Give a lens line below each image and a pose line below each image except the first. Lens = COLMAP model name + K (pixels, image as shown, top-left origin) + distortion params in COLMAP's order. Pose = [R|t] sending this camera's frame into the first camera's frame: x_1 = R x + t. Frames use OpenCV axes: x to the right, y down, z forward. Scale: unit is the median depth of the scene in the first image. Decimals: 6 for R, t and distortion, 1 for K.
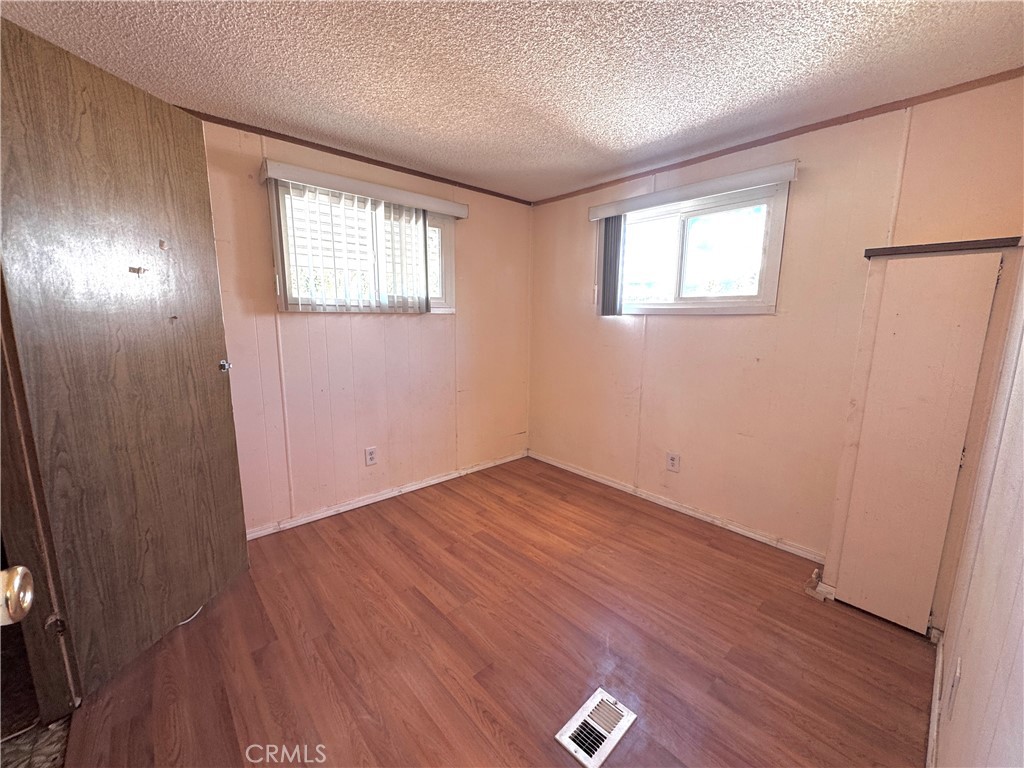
lens RADIAL K [[408.1, 0, 512.0], [0, 408.1, 384.0], [0, 0, 1]] dist [-0.015498, -0.000113]
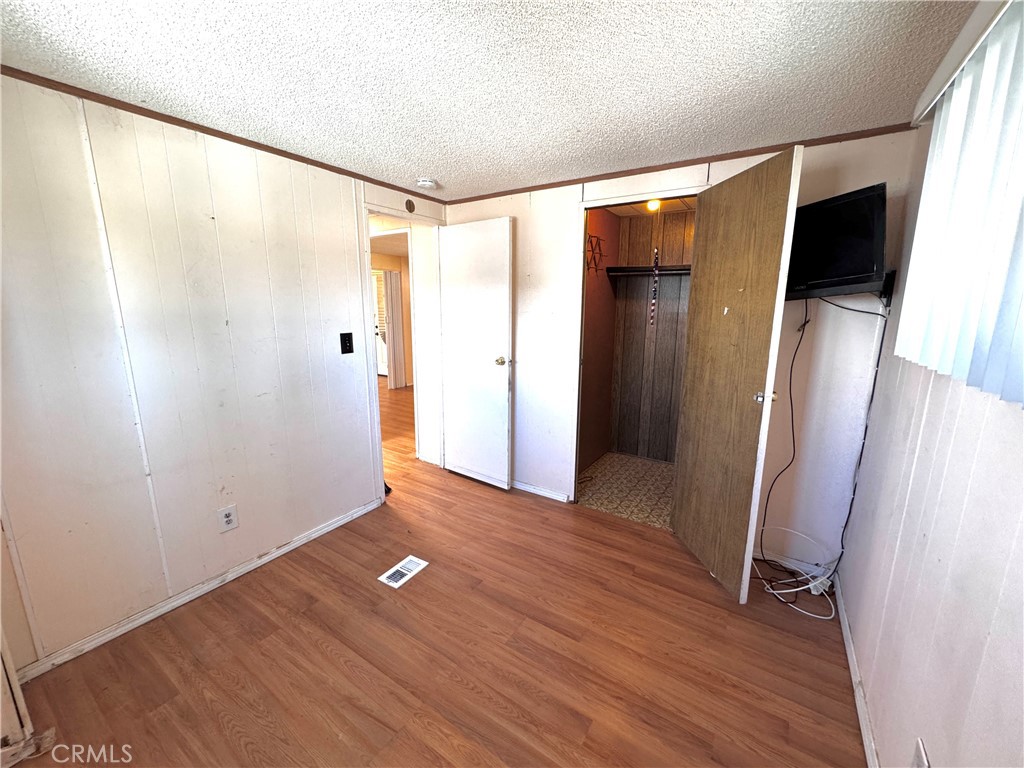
lens RADIAL K [[408.1, 0, 512.0], [0, 408.1, 384.0], [0, 0, 1]] dist [-0.015498, -0.000113]
pose [[-0.967771, 0.034201, -0.249498, 0.115957], [-0.055546, 0.937345, 0.343947, -0.366905], [0.245629, 0.346721, -0.905235, 1.665197]]
